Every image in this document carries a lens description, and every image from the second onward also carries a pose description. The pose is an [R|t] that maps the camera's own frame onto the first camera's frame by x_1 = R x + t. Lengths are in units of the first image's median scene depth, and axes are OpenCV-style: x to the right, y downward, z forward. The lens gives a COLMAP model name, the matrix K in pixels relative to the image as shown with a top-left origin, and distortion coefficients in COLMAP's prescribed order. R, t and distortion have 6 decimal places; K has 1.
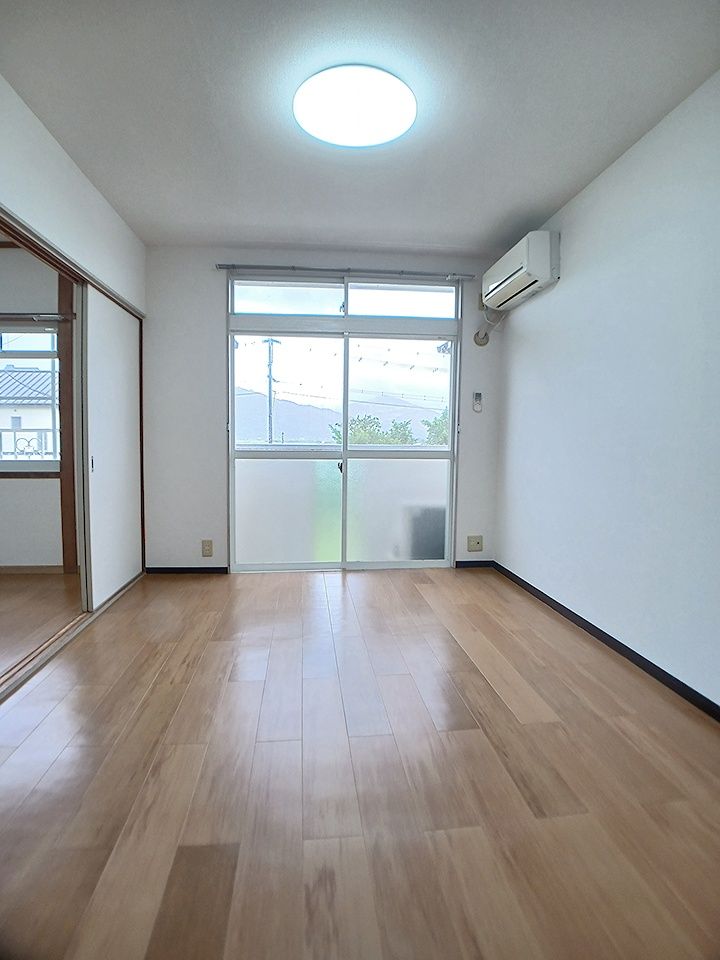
lens RADIAL K [[535.0, 0, 360.0], [0, 535.0, 480.0], [0, 0, 1]] dist [-0.074474, -0.000407]
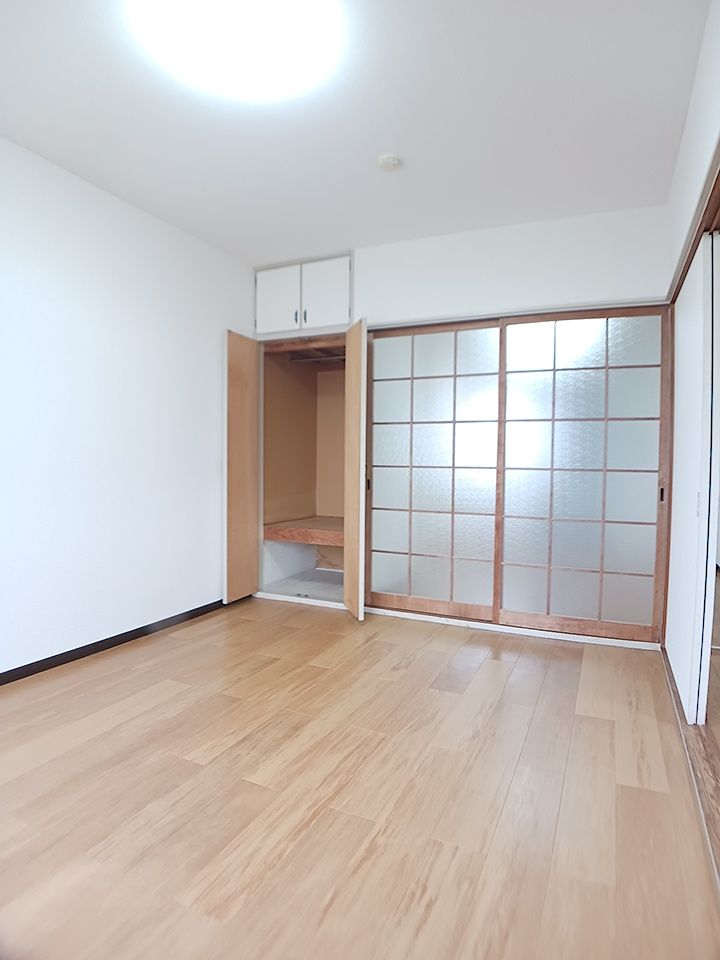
lens RADIAL K [[535.0, 0, 360.0], [0, 535.0, 480.0], [0, 0, 1]] dist [-0.074474, -0.000407]
pose [[-0.856991, -0.037798, 0.513944, -0.711579], [0.015441, 0.994975, 0.098923, -0.152447], [-0.515101, 0.092712, -0.852101, 1.964433]]
